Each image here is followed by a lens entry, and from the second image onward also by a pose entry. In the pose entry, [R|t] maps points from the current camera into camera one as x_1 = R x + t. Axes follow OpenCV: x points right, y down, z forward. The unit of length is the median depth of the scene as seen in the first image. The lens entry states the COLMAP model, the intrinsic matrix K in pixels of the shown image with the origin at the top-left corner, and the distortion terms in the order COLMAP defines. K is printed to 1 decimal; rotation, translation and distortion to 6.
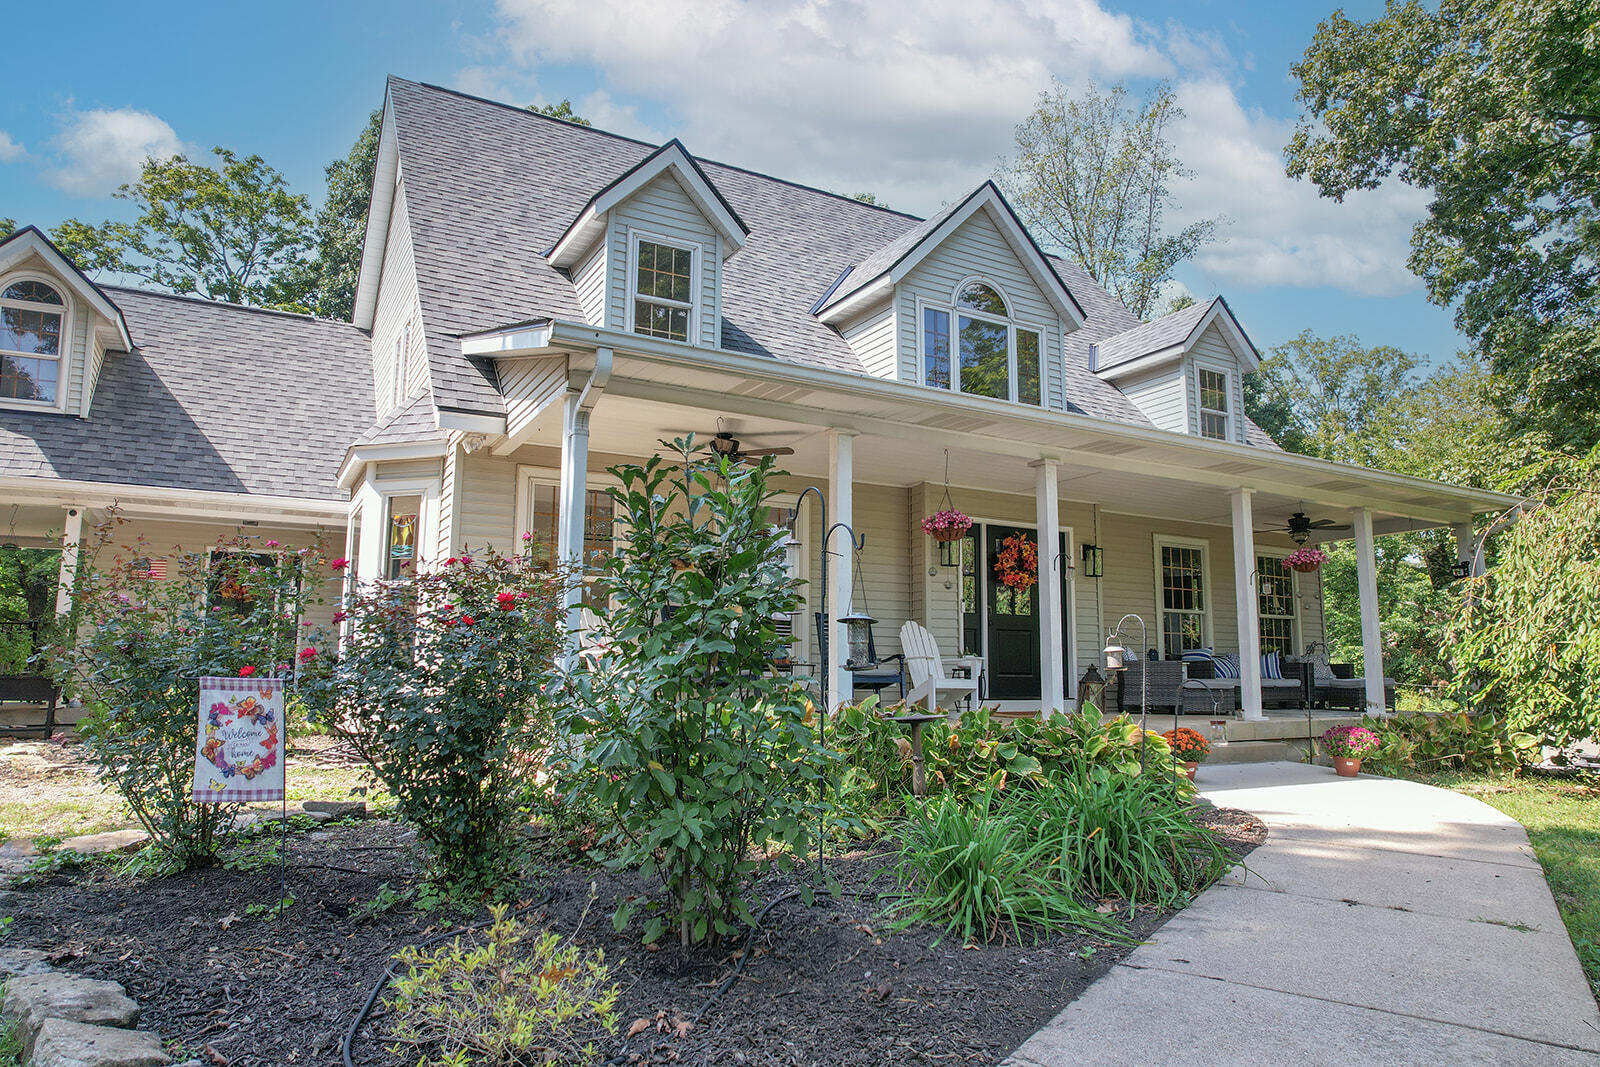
lens RADIAL K [[1004.2, 0, 800.0], [0, 1004.2, 533.5], [0, 0, 1]] dist [-0.024451, 0.001777]
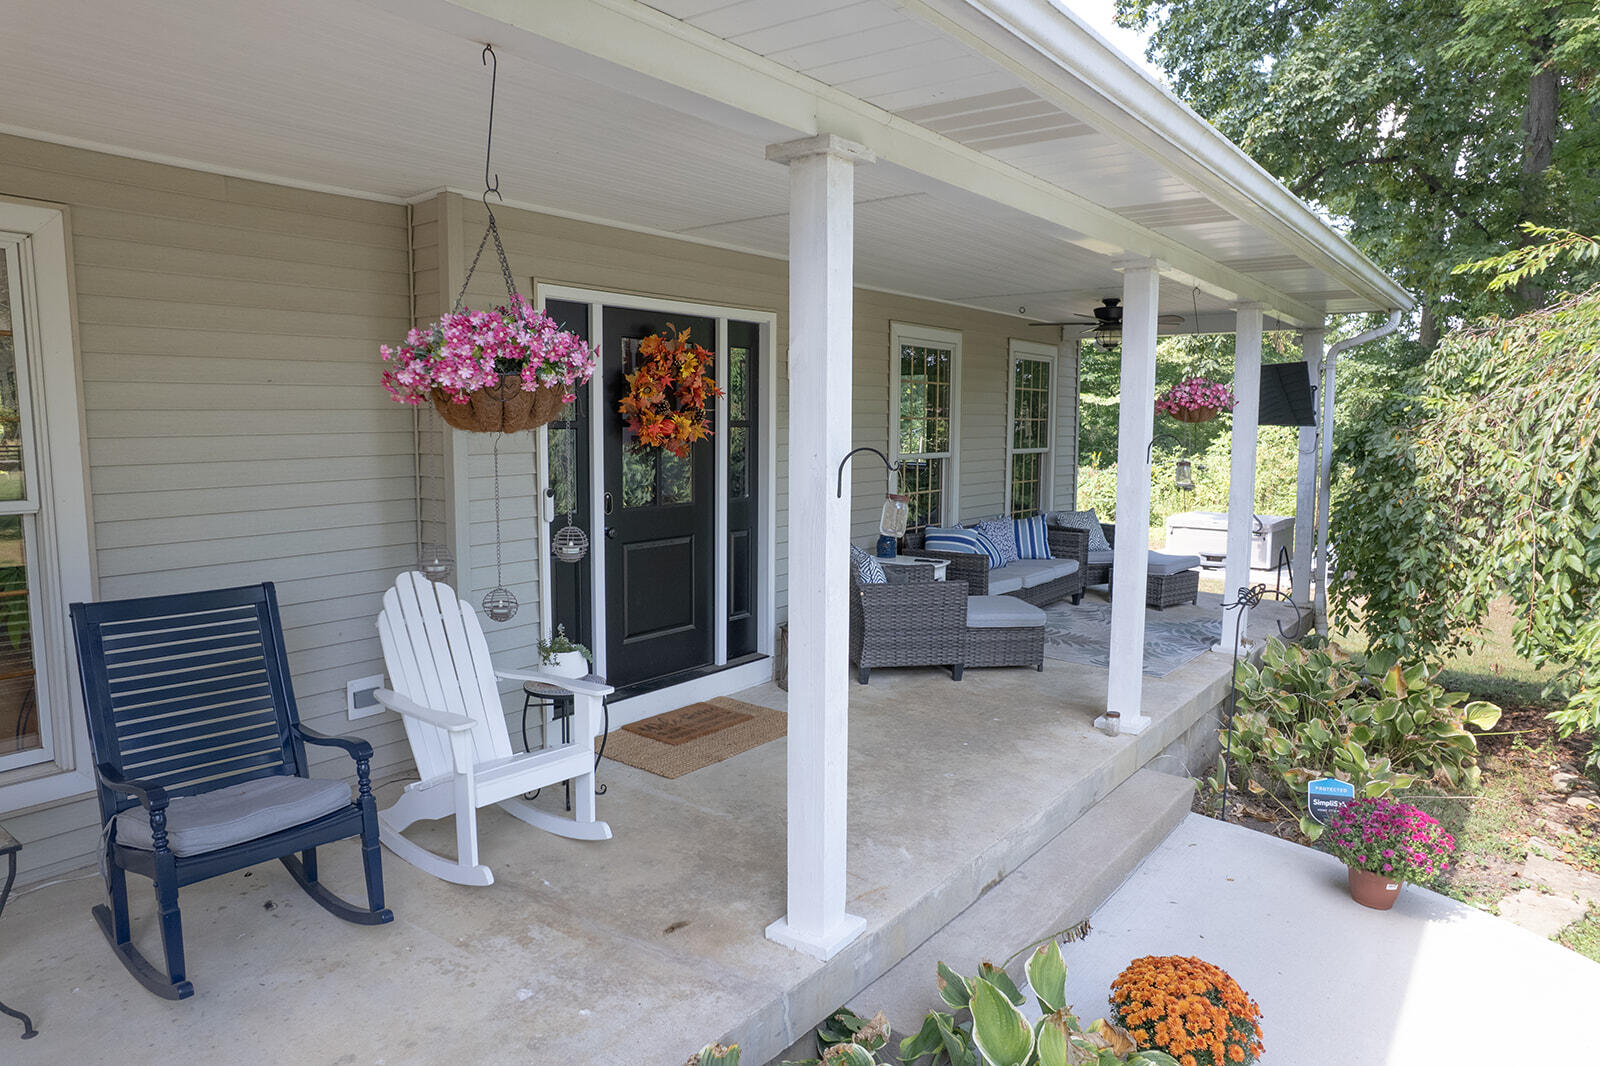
lens RADIAL K [[1004.2, 0, 800.0], [0, 1004.2, 533.0], [0, 0, 1]] dist [-0.024451, 0.001777]
pose [[0.921689, -0.047066, 0.385063, 0.091734], [-0.054038, 0.967358, 0.247585, -0.025924], [-0.384146, -0.249004, 0.889060, 0.551653]]
